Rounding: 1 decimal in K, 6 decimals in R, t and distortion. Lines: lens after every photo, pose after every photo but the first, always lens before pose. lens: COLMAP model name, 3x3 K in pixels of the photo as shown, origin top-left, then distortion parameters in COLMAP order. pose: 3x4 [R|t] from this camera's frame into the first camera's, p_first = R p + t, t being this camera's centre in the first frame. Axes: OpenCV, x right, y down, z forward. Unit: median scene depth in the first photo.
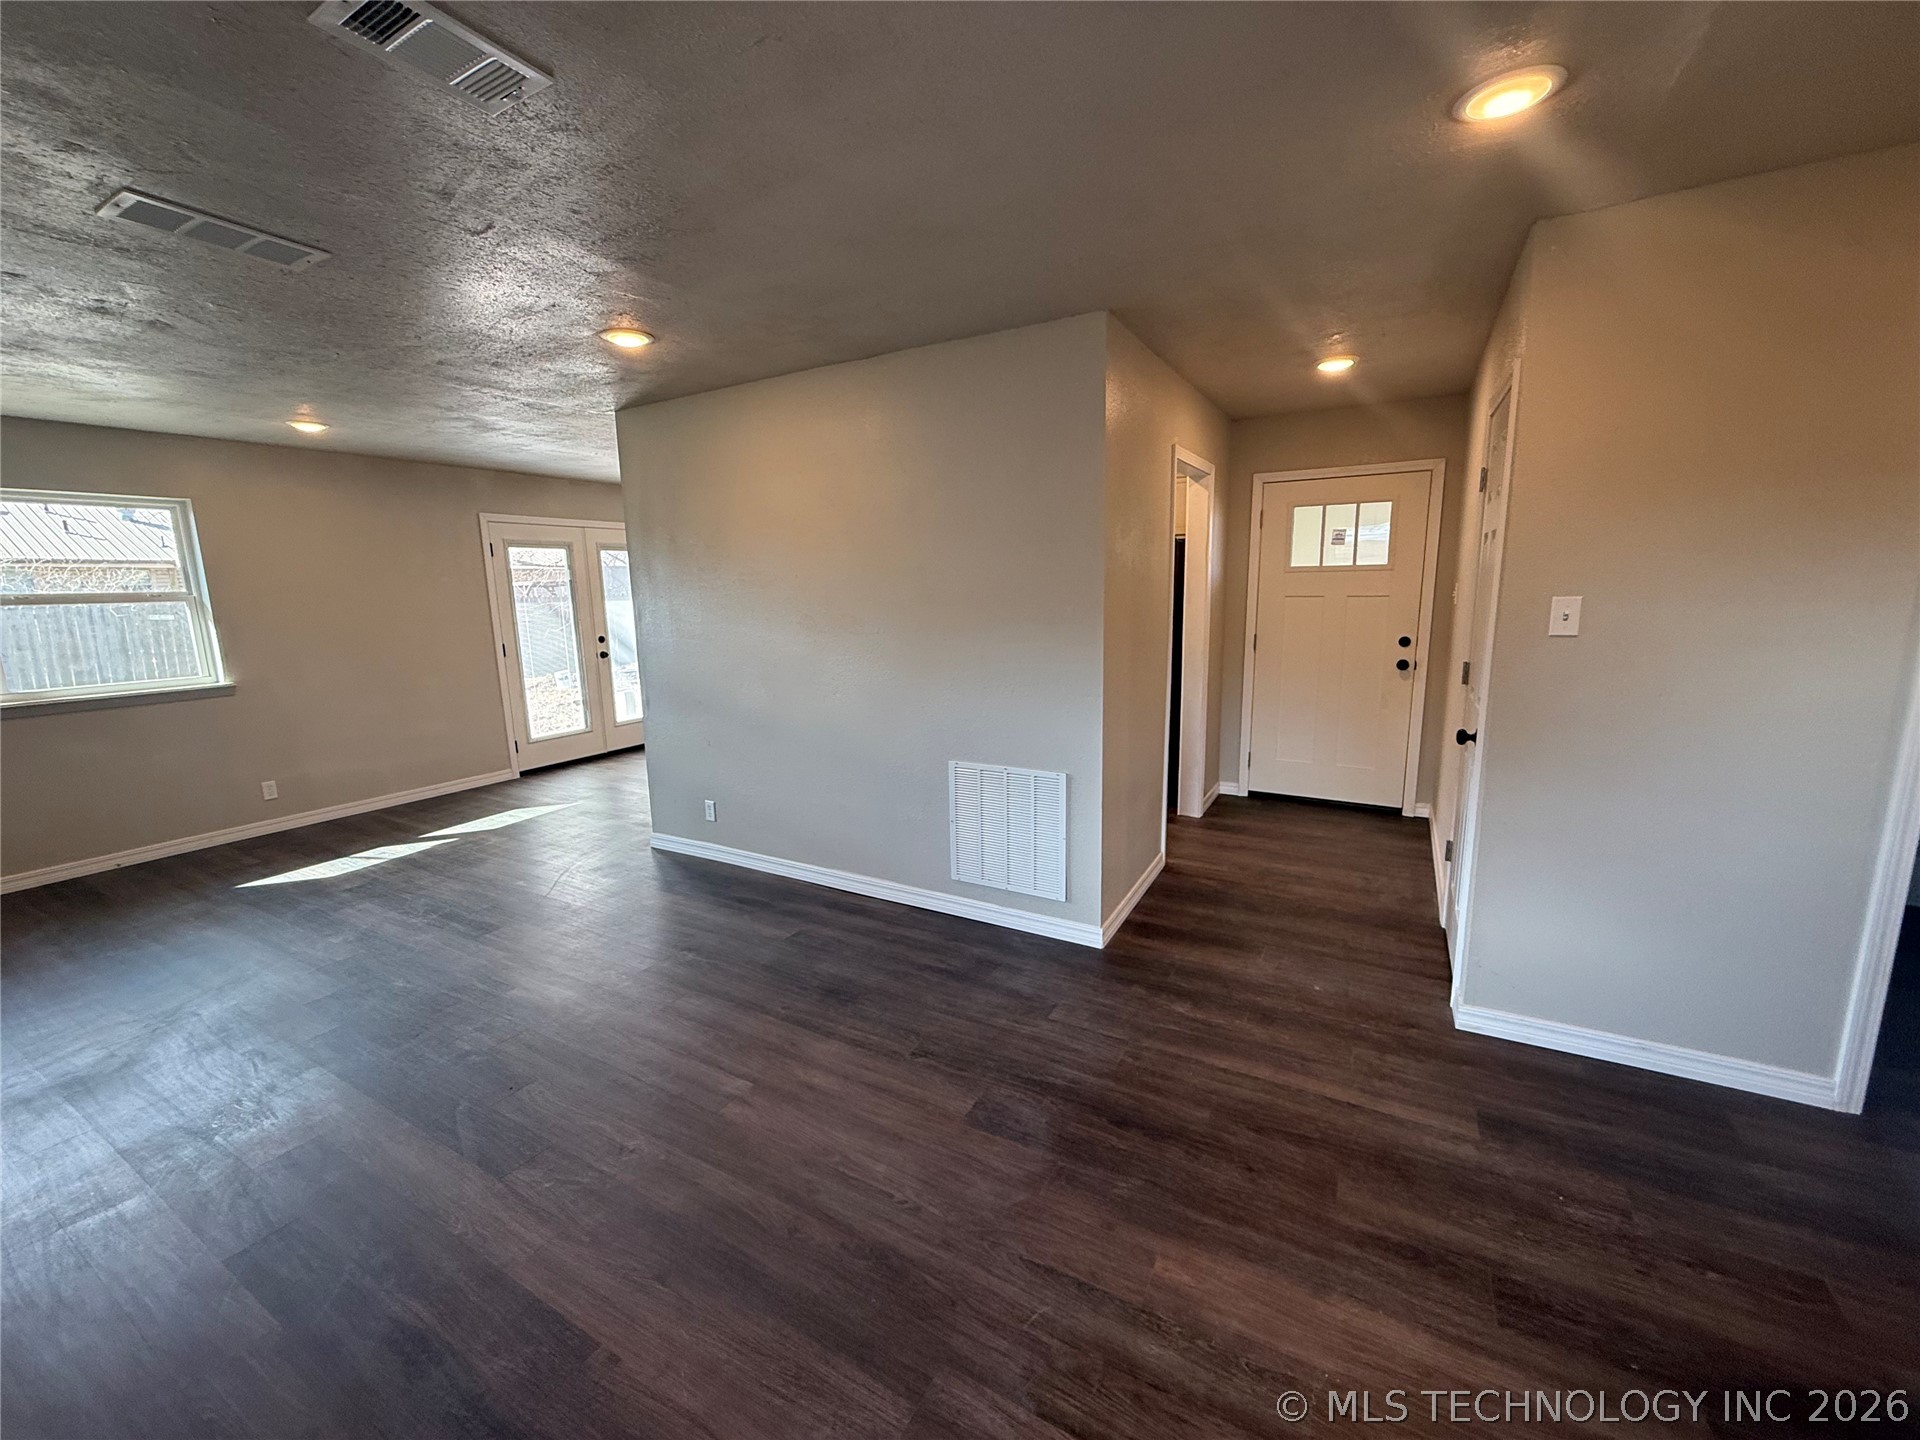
lens RADIAL K [[764.6, 0, 959.9], [0, 764.6, 717.8], [0, 0, 1]] dist [-0.000369, -0.000036]
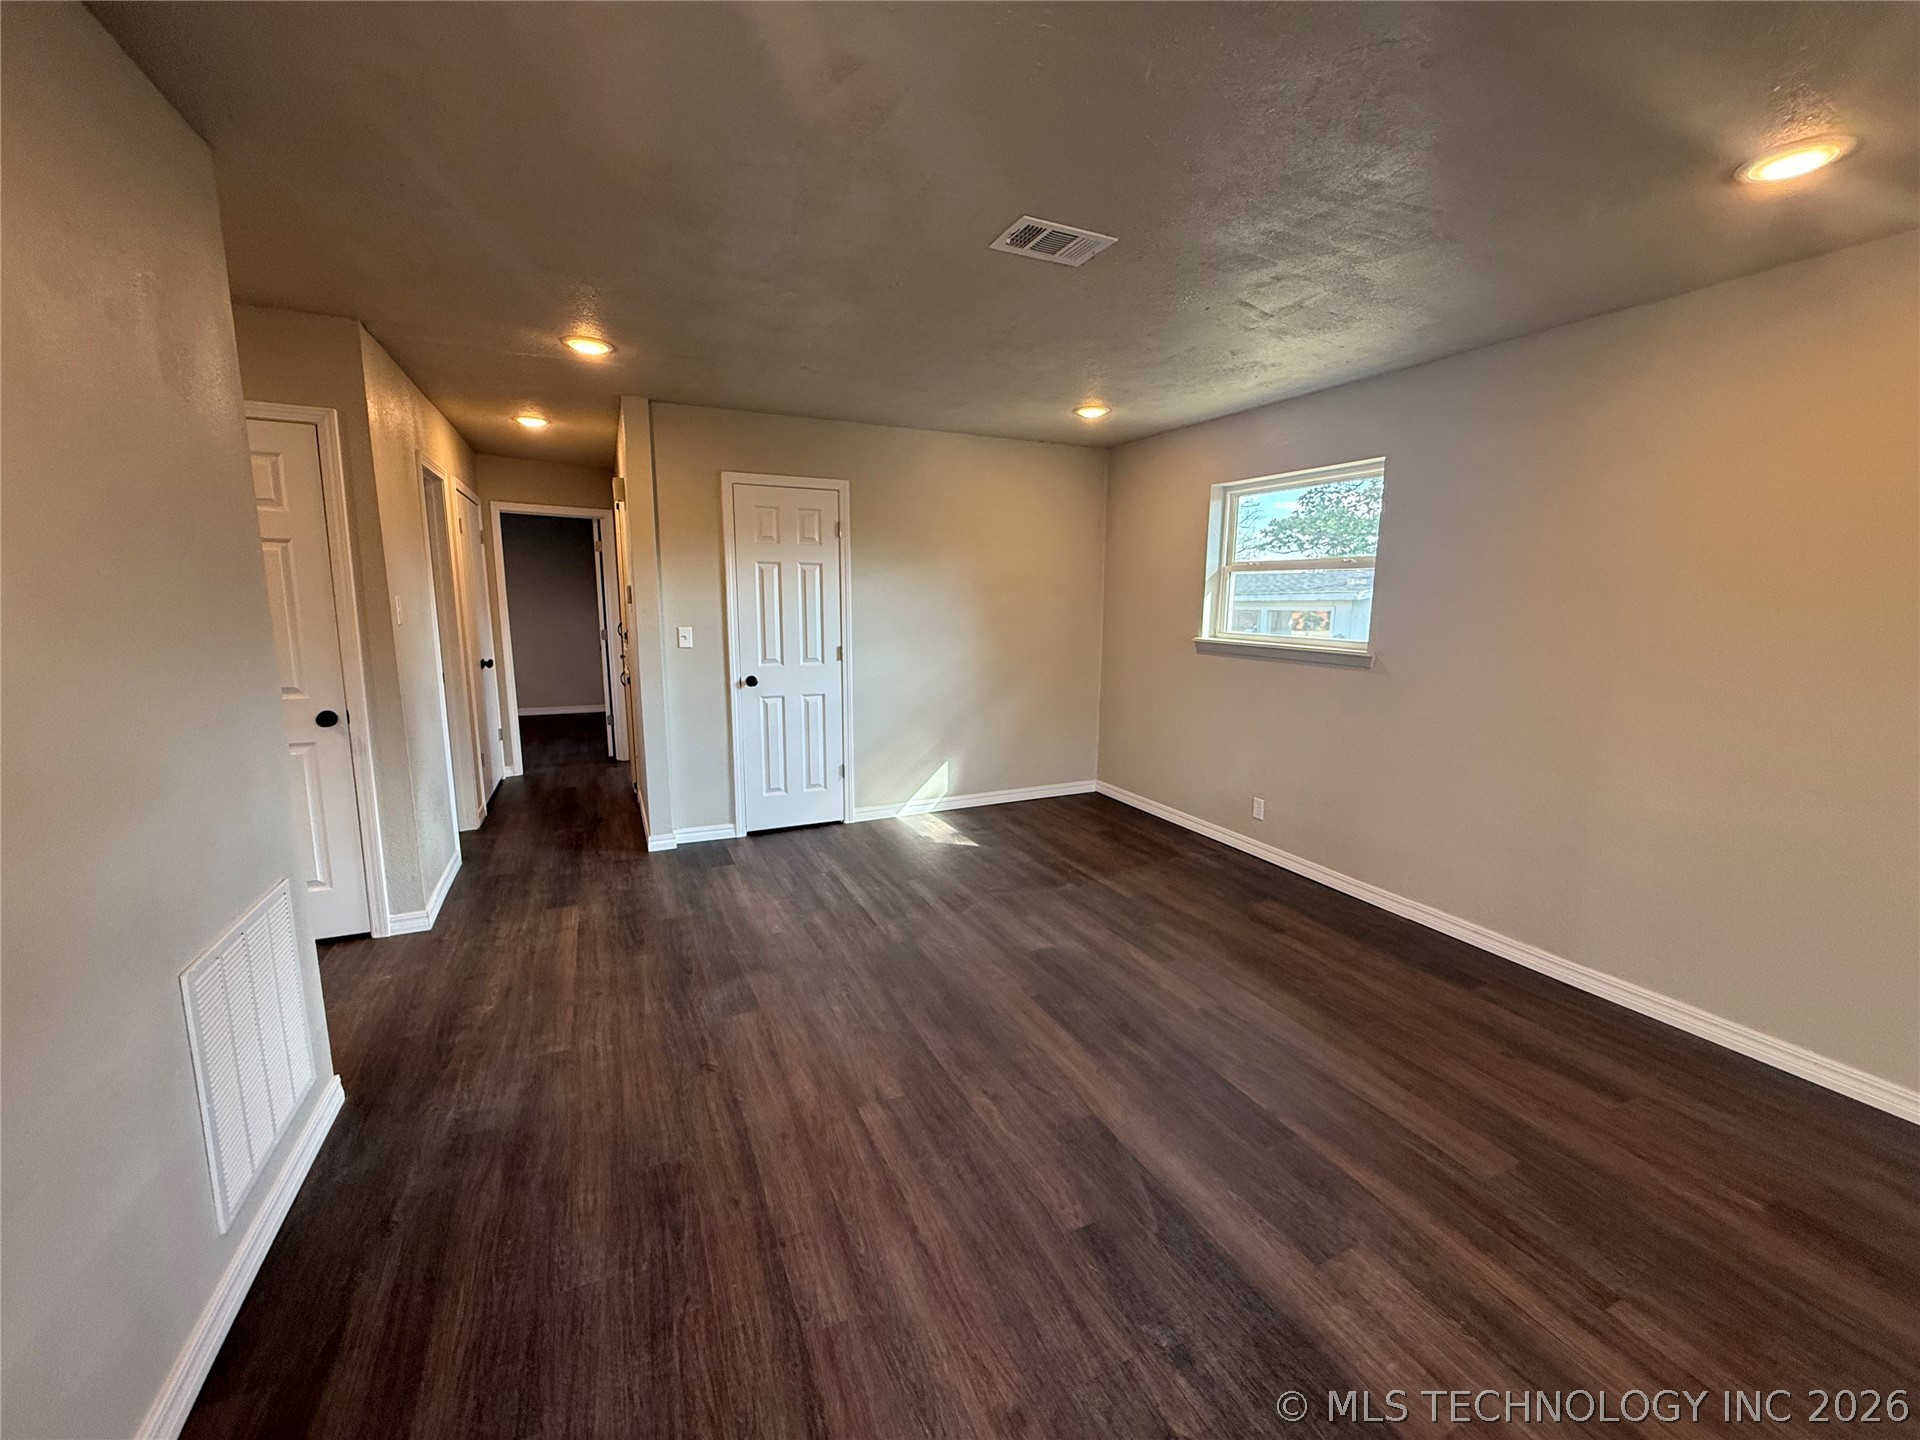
lens RADIAL K [[764.6, 0, 959.2], [0, 764.6, 716.7], [0, 0, 1]] dist [-0.000369, -0.000036]
pose [[-0.816014, -0.075095, 0.573134, -0.599130], [0.107965, 0.954275, 0.278752, -0.152973], [-0.567860, 0.289344, -0.770594, 1.041098]]
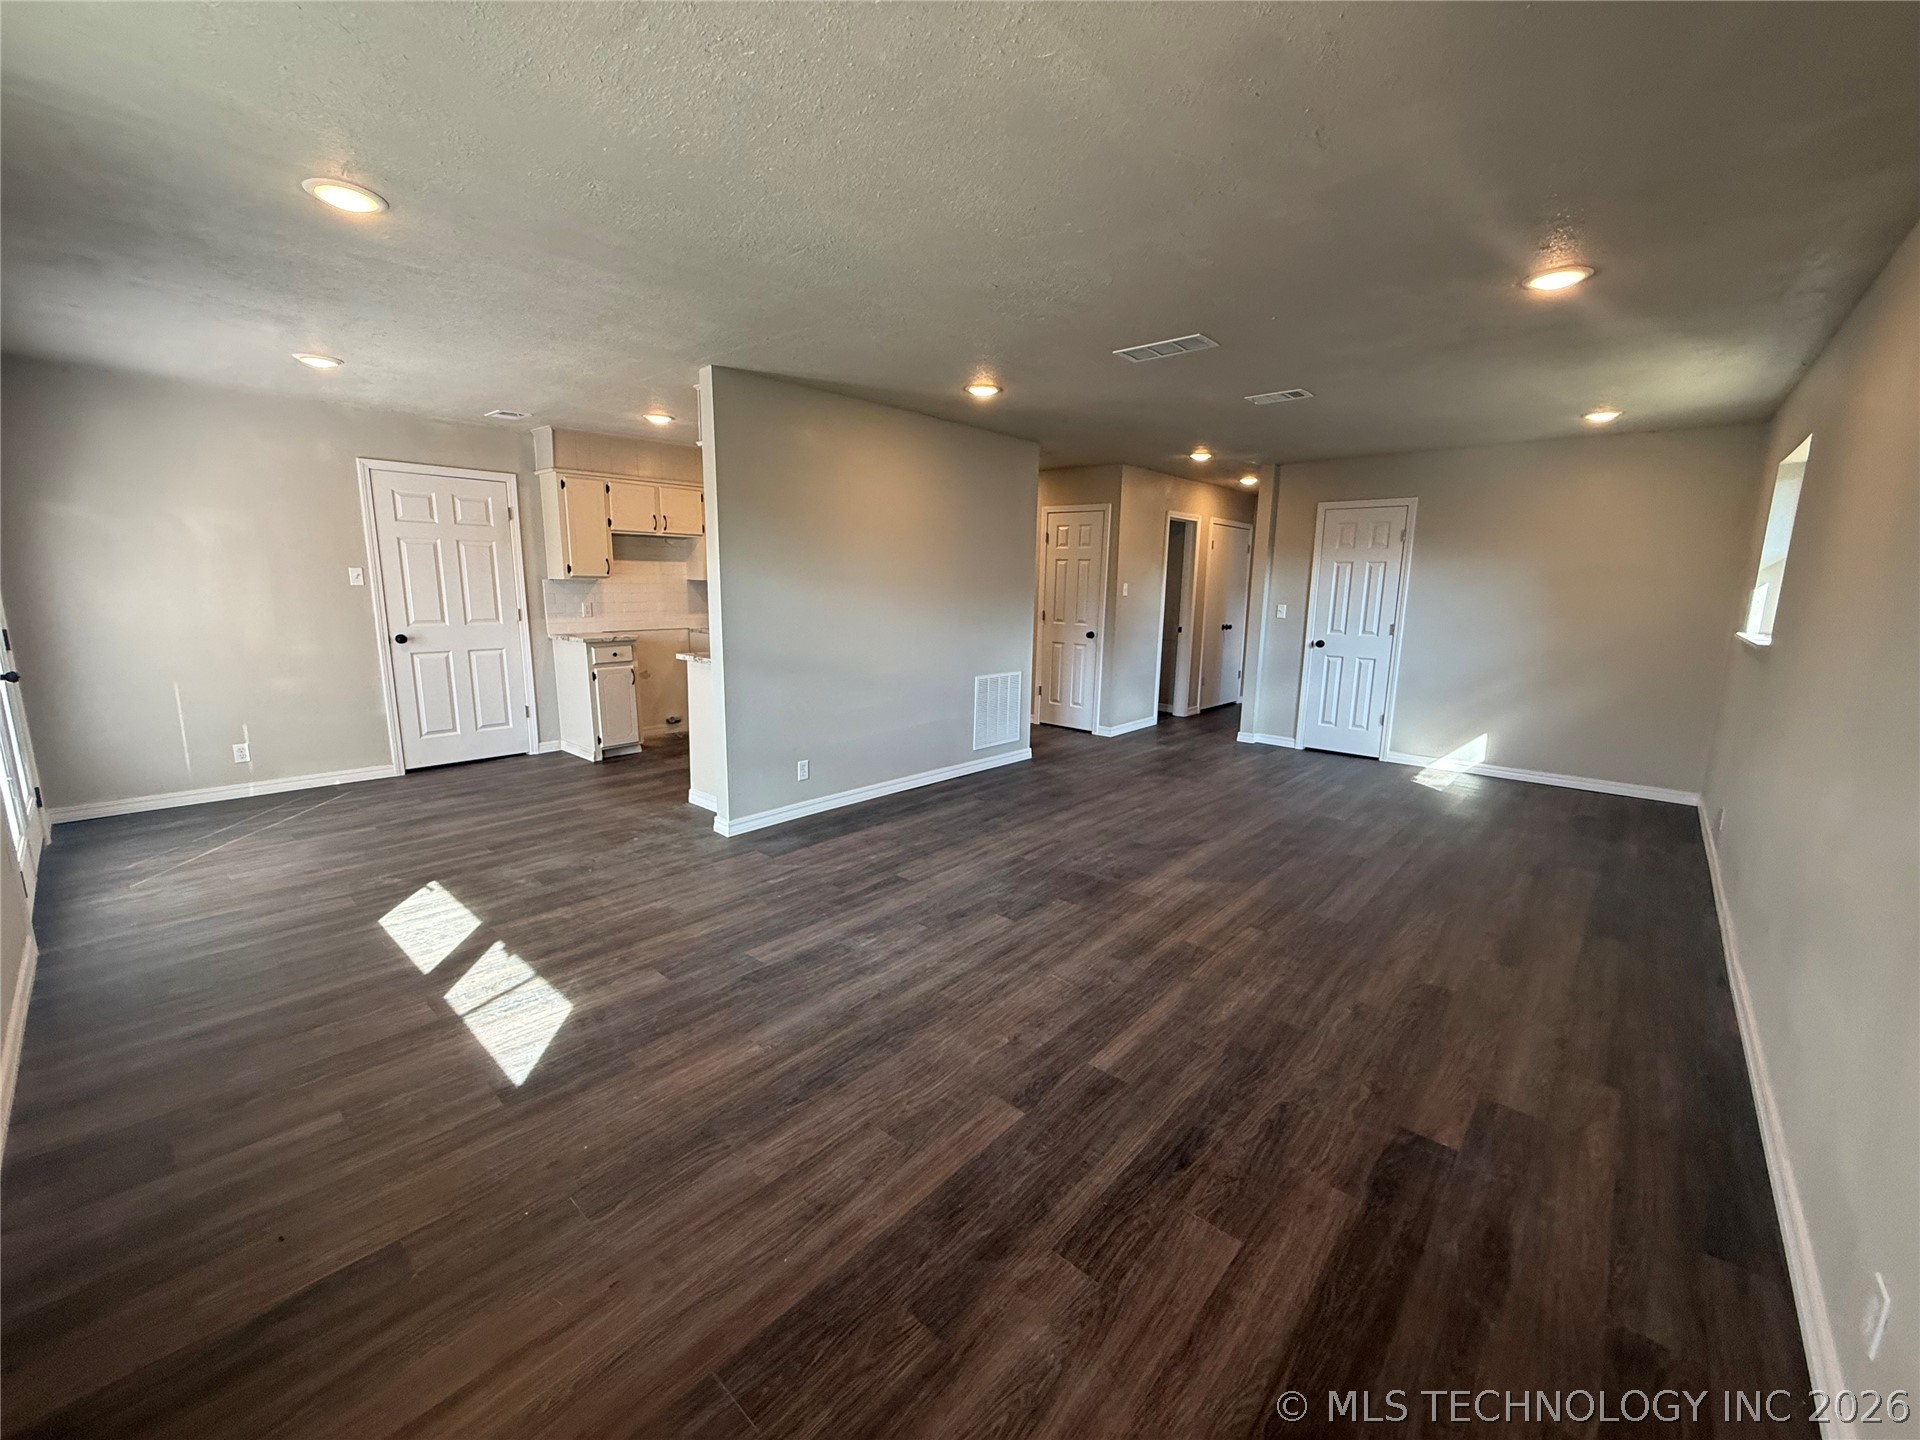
lens RADIAL K [[764.6, 0, 959.5], [0, 764.6, 716.7], [0, 0, 1]] dist [-0.000369, -0.000036]
pose [[0.209722, -0.145033, 0.966945, -1.634641], [0.145082, 0.982606, 0.115915, -0.055950], [-0.966937, 0.115976, 0.227116, 0.668738]]
